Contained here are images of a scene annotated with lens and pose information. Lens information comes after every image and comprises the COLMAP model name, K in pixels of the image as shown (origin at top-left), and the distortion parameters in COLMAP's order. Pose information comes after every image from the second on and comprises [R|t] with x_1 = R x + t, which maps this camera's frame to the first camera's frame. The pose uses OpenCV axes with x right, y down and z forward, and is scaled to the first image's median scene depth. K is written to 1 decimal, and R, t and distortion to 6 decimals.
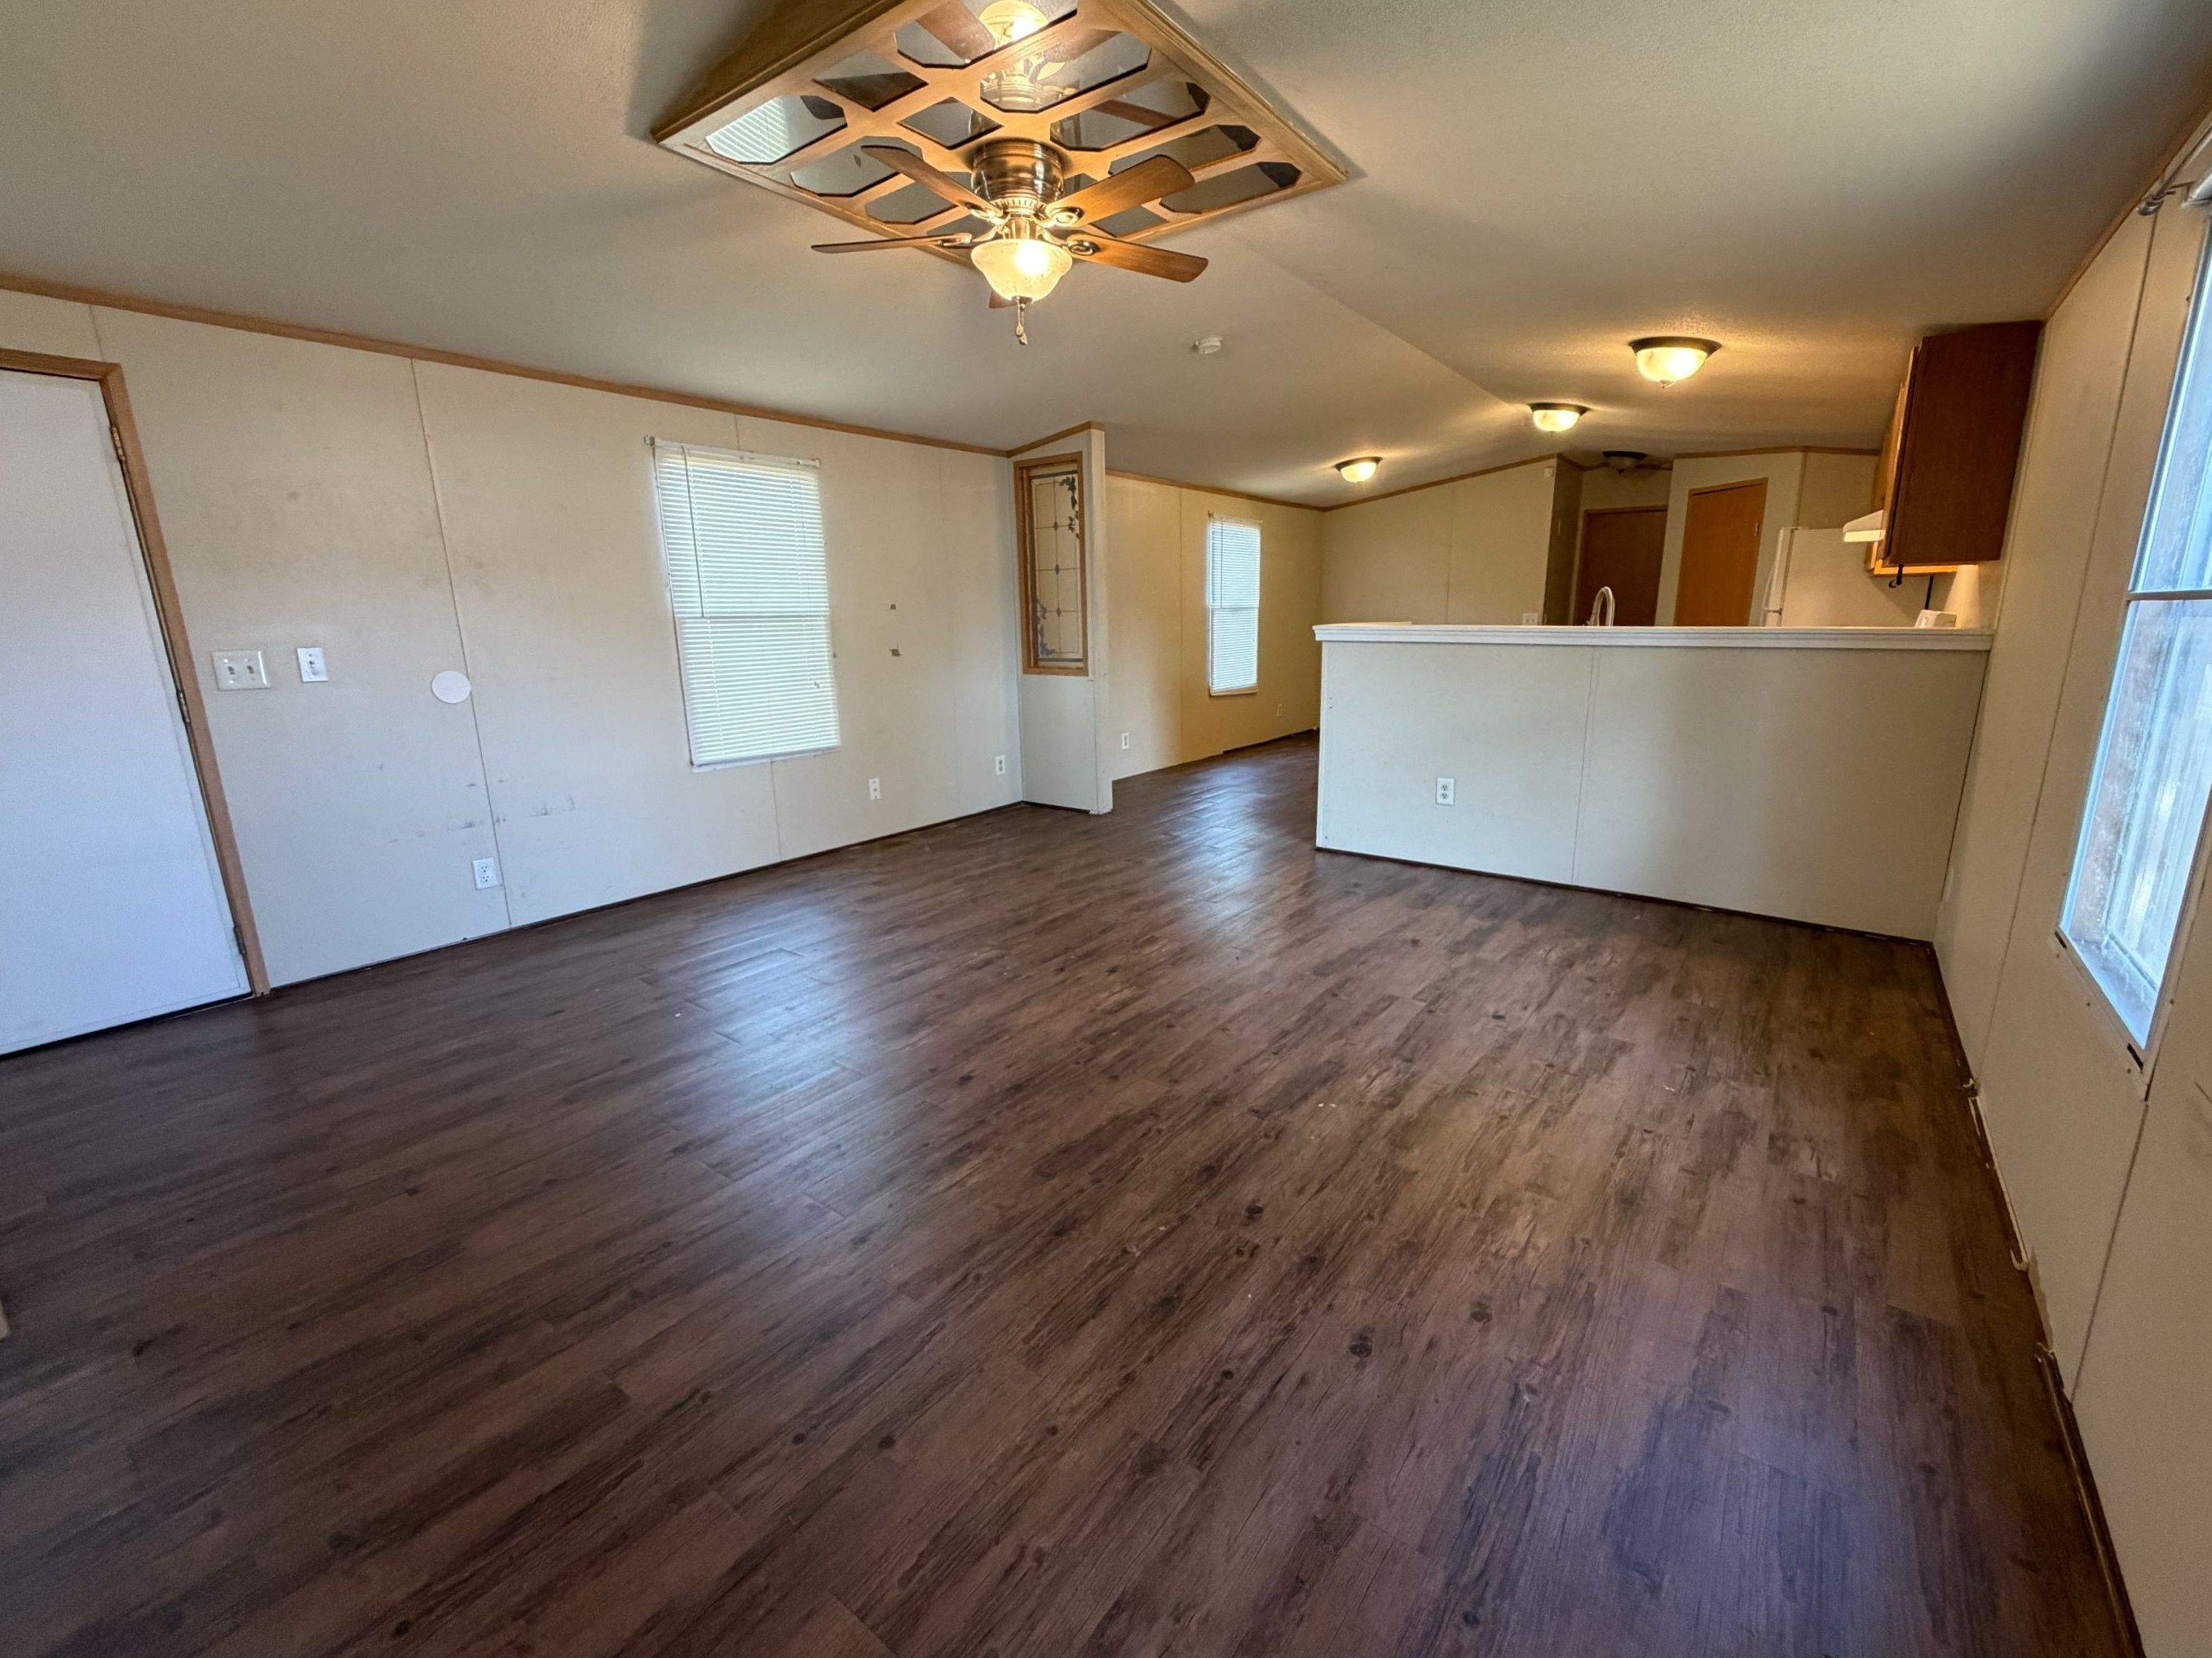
lens RADIAL K [[930.0, 0, 1106.0], [0, 930.0, 829.0], [0, 0, 1]] dist [-0.000277, -0.000023]
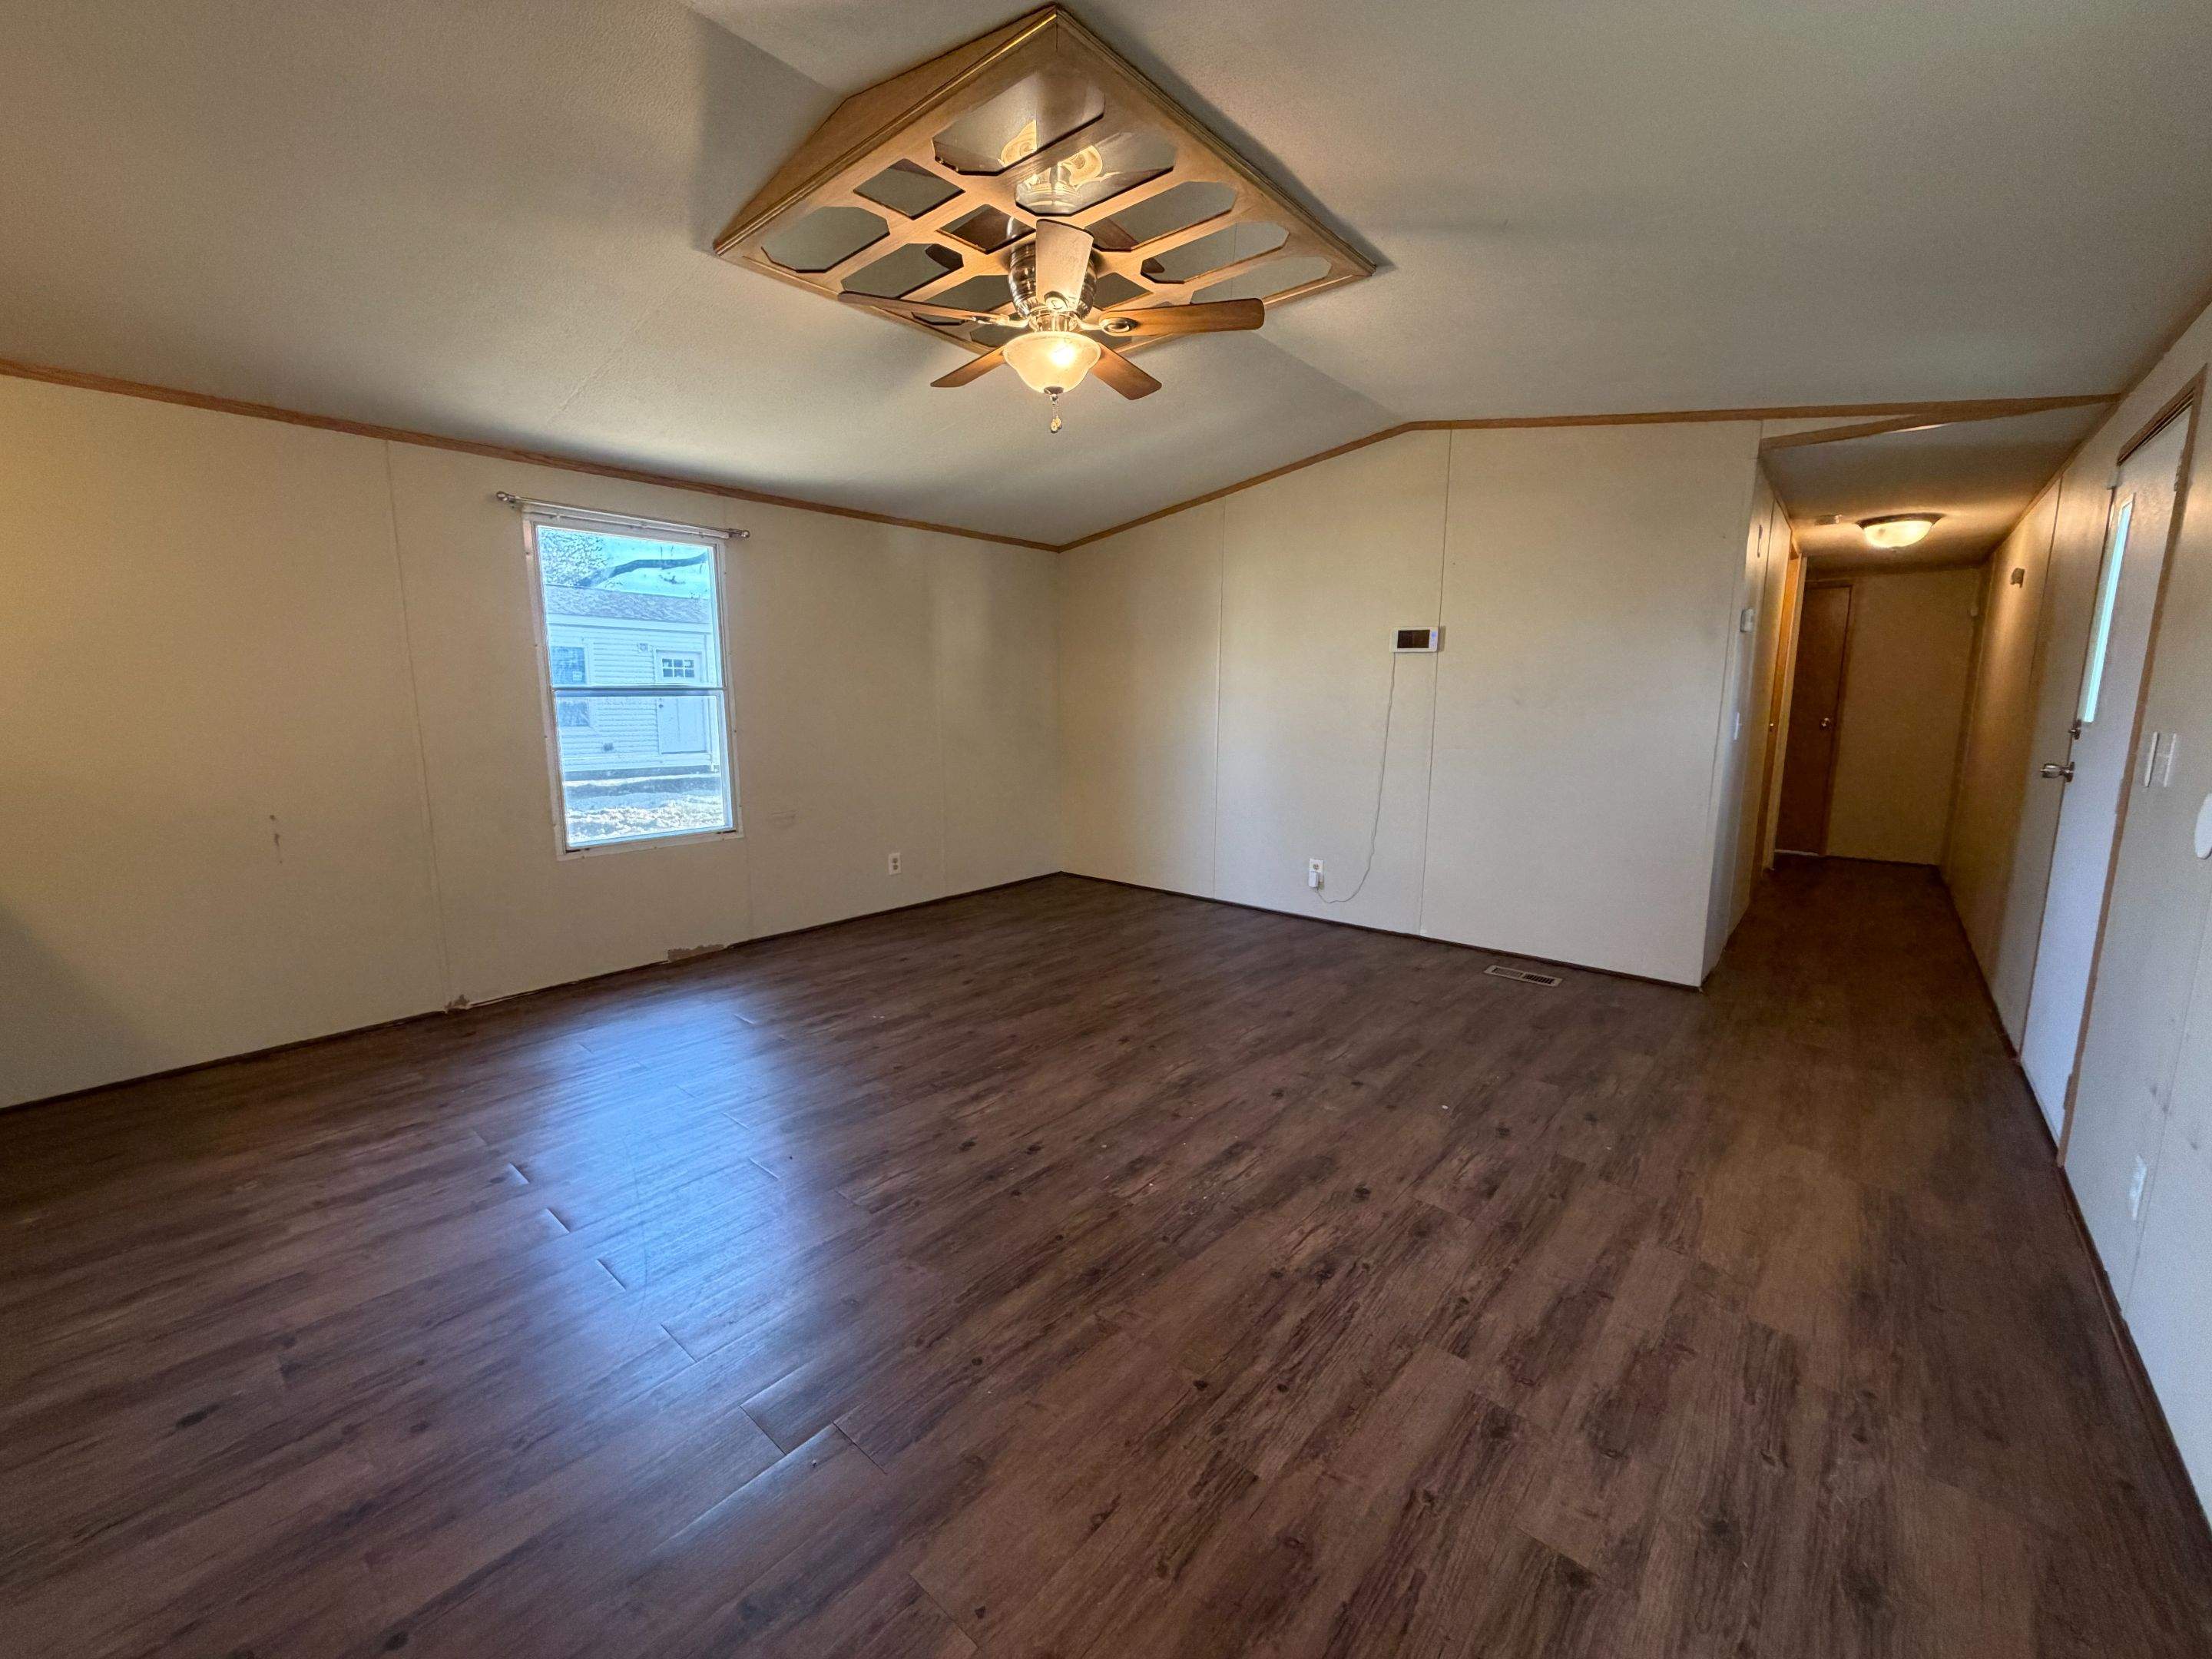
lens RADIAL K [[877.3, 0, 1106.0], [0, 877.3, 829.5], [0, 0, 1]] dist [-0.012669, -0.000112]
pose [[-0.998504, -0.000212, 0.054685, -0.160859], [0.020407, 0.926312, 0.376204, -0.396529], [-0.050735, 0.376757, -0.924922, 1.706258]]
